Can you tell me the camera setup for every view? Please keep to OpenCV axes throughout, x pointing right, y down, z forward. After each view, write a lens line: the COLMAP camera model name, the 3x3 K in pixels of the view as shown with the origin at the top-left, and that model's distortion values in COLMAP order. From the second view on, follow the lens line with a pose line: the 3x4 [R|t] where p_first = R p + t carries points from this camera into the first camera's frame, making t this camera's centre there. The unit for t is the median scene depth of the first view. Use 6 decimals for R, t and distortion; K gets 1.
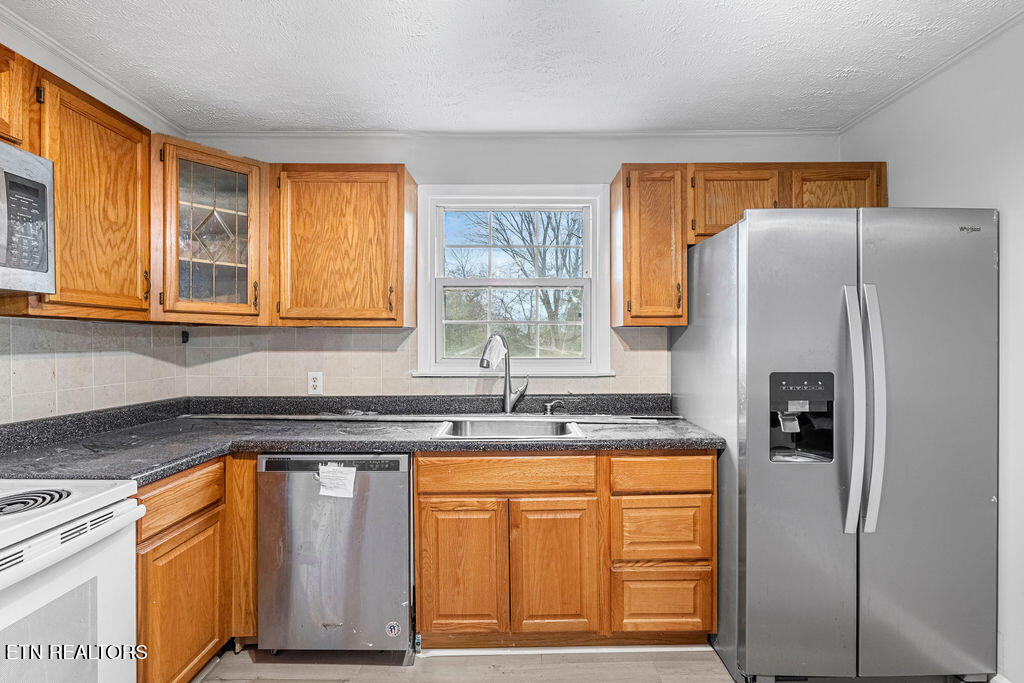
lens RADIAL K [[451.1, 0, 513.8], [0, 451.1, 341.6], [0, 0, 1]] dist [-0.000141, 0.000729]
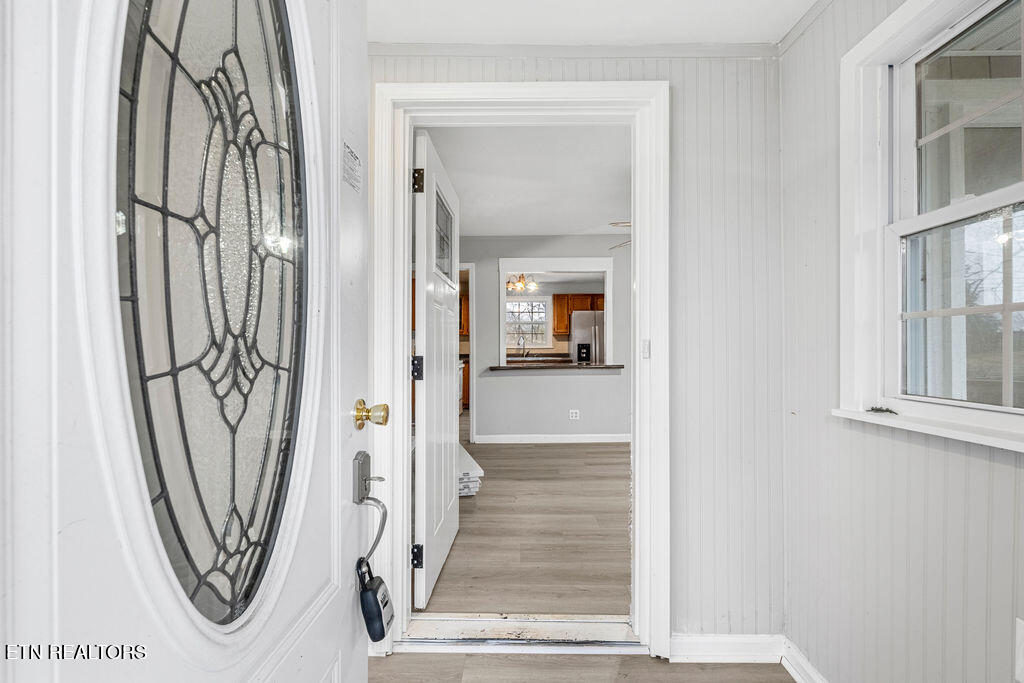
lens RADIAL K [[451.1, 0, 511.0], [0, 451.1, 348.1], [0, 0, 1]] dist [-0.000141, 0.000729]
pose [[0.999806, -0.002597, -0.019508, -0.054193], [0.002407, 0.999949, -0.009771, 0.124196], [0.019532, 0.009722, 0.999762, -3.038272]]
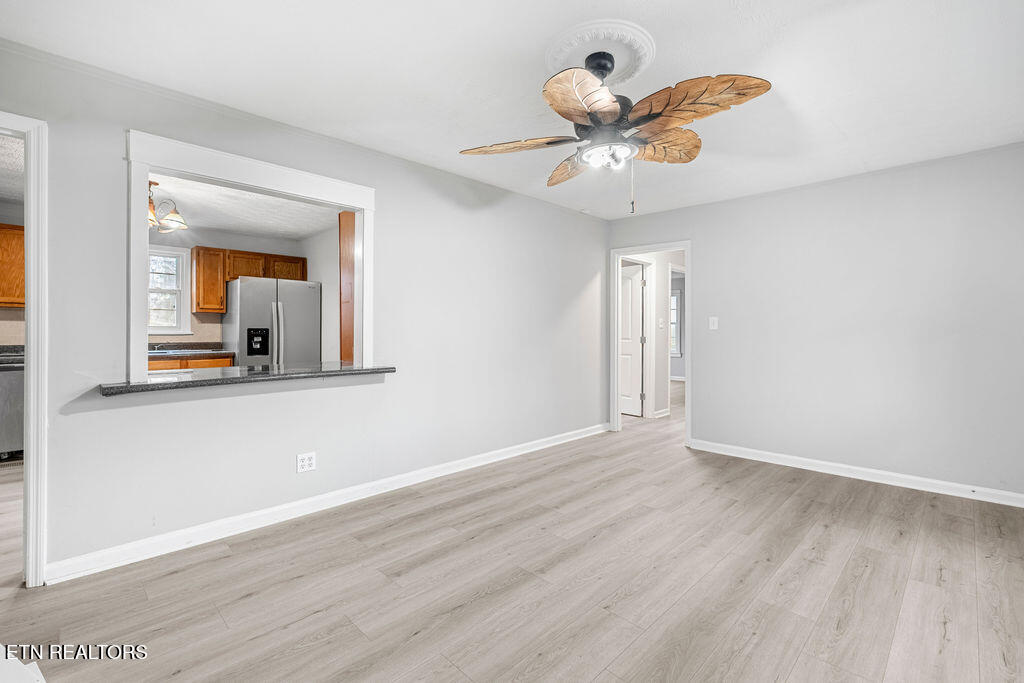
lens RADIAL K [[451.1, 0, 506.9], [0, 451.1, 333.5], [0, 0, 1]] dist [-0.000141, 0.000729]
pose [[0.709585, 0.003725, 0.704610, -0.283629], [-0.002210, 0.999993, -0.003061, 0.084250], [-0.704617, 0.000615, 0.709588, -1.929229]]
